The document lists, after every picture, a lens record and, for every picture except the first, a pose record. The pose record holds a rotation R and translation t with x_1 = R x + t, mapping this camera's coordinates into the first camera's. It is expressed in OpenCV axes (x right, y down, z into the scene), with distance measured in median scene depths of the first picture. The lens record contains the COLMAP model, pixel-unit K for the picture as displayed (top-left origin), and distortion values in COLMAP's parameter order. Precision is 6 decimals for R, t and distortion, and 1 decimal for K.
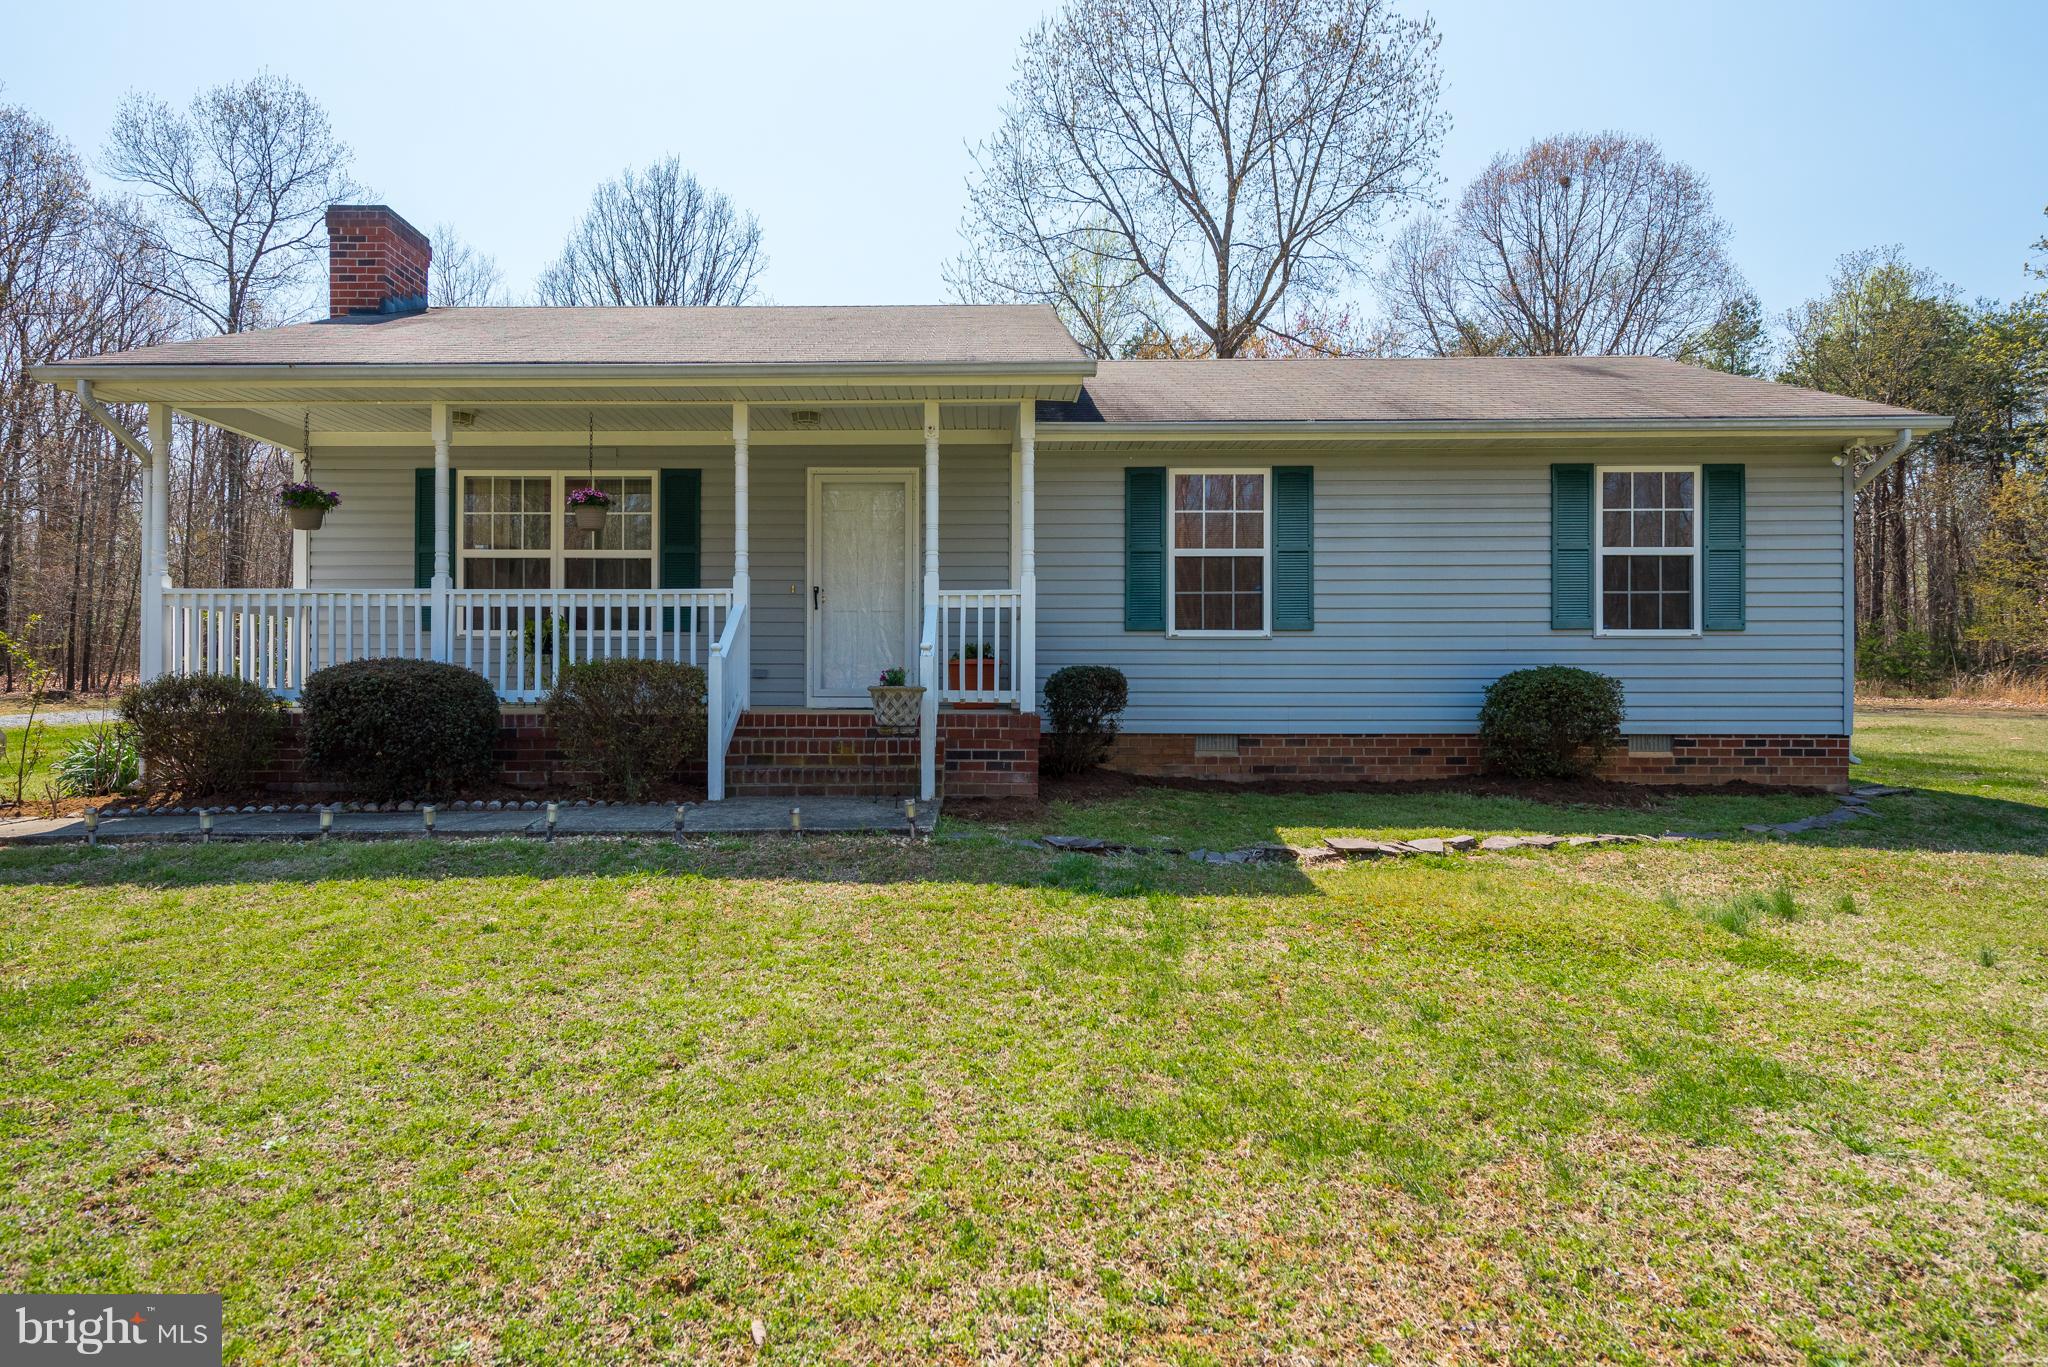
lens RADIAL K [[896.2, 0, 985.2], [0, 896.2, 664.0], [0, 0, 1]] dist [0.006479, -0.000359]
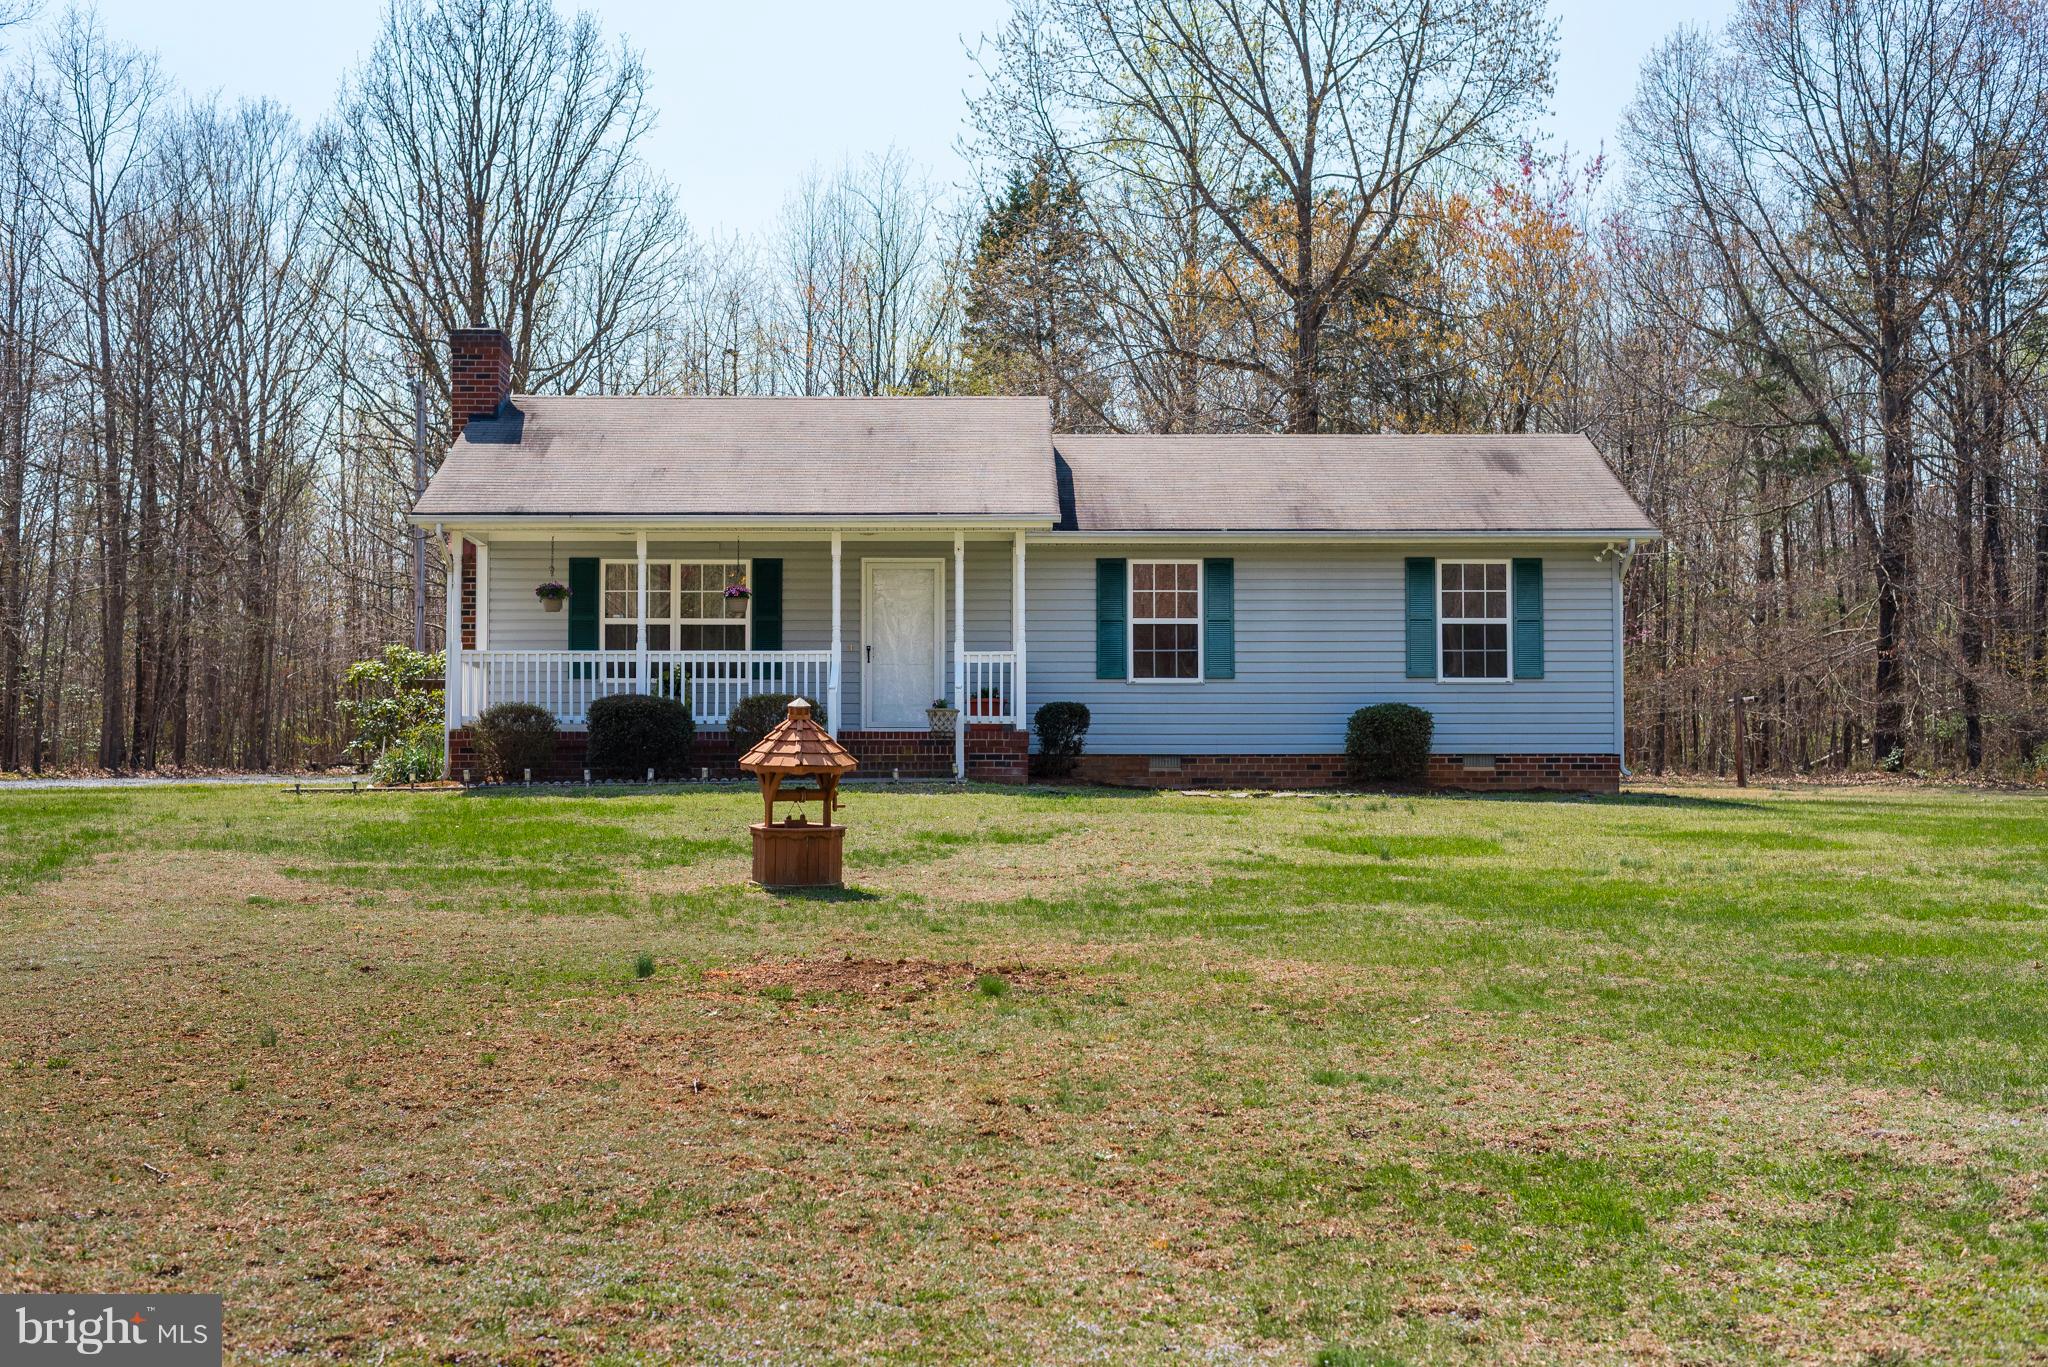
lens RADIAL K [[1699.1, 0, 1024.0], [0, 1699.1, 683.5], [0, 0, 1]] dist [-0.001712, 0.003509]
pose [[0.999783, 0.000026, 0.020849, -0.007588], [0.000817, 0.999182, -0.040435, 0.074397], [-0.020833, 0.040443, 0.998965, -1.569709]]
